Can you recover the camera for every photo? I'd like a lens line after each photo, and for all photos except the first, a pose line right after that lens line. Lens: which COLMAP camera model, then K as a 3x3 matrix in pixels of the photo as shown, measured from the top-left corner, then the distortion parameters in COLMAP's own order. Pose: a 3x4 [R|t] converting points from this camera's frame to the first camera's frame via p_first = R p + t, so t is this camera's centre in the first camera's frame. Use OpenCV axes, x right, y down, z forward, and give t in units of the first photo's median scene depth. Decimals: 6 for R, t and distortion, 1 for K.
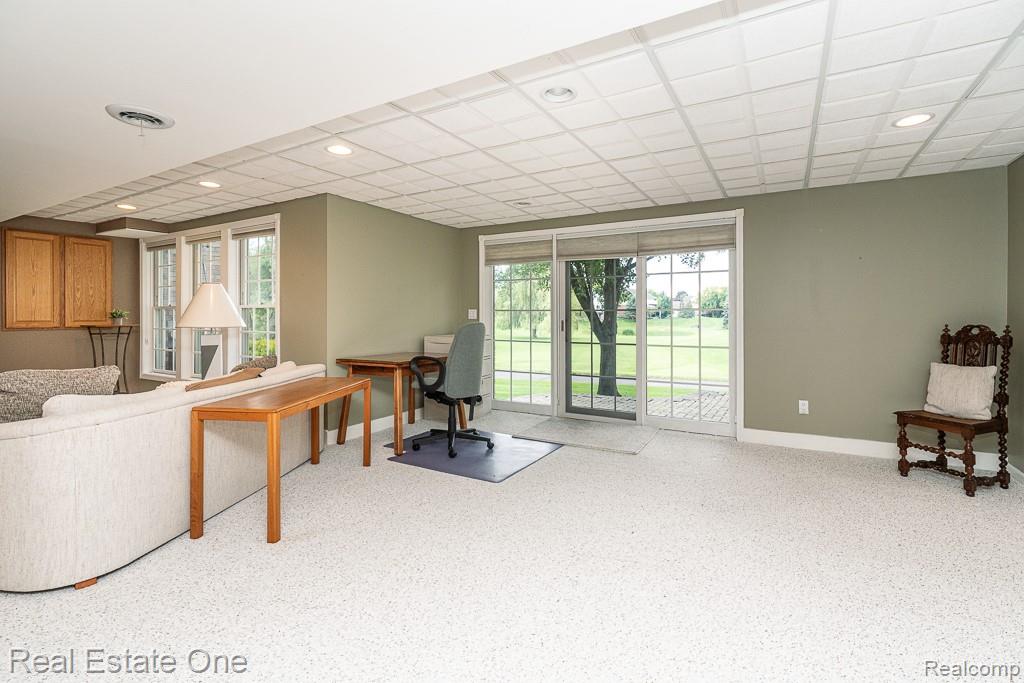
lens RADIAL K [[466.5, 0, 520.0], [0, 466.5, 316.3], [0, 0, 1]] dist [-0.007163, 0.001722]
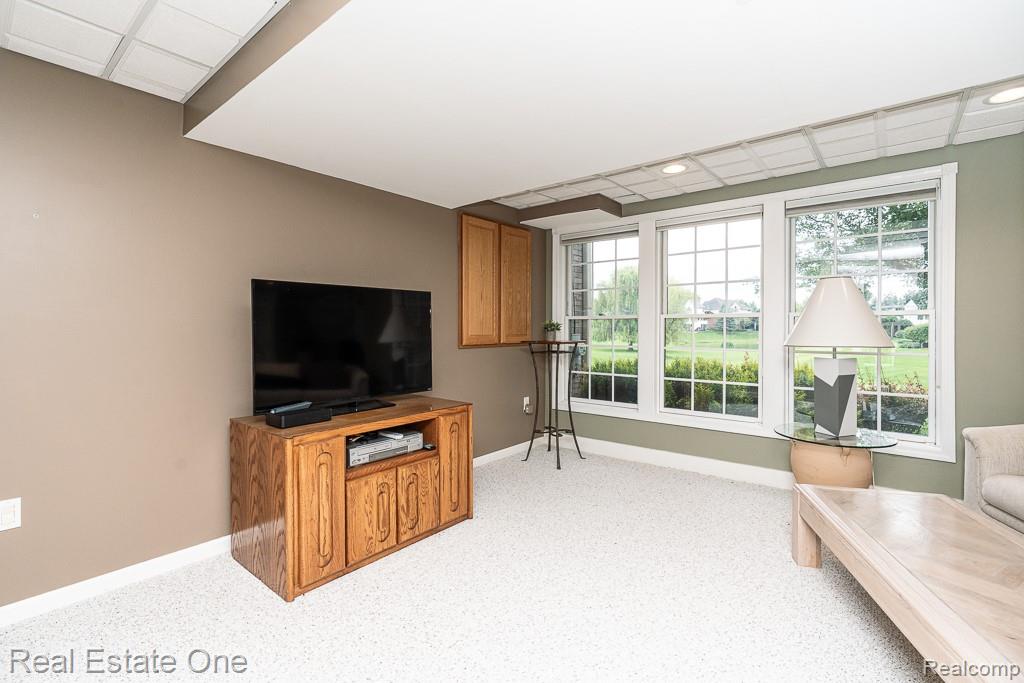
lens RADIAL K [[466.5, 0, 516.5], [0, 466.5, 334.7], [0, 0, 1]] dist [-0.007163, 0.001722]
pose [[0.986333, 0.000538, -0.164762, -0.867782], [0.001621, 0.999915, 0.012972, -0.000902], [0.164755, -0.013062, 0.986248, 0.254173]]
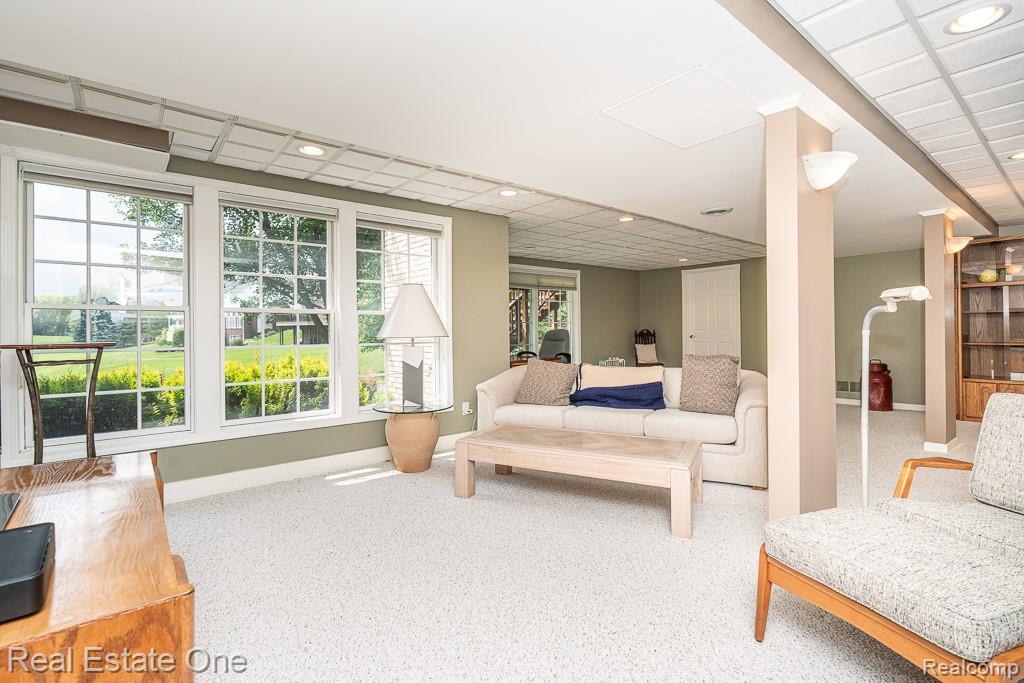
lens RADIAL K [[466.5, 0, 518.7], [0, 466.5, 341.7], [0, 0, 1]] dist [-0.007163, 0.001722]
pose [[0.362362, -0.030598, 0.931535, -1.206599], [-0.001845, 0.999435, 0.033546, 0.000219], [-0.932036, -0.013875, 0.362101, 0.456380]]
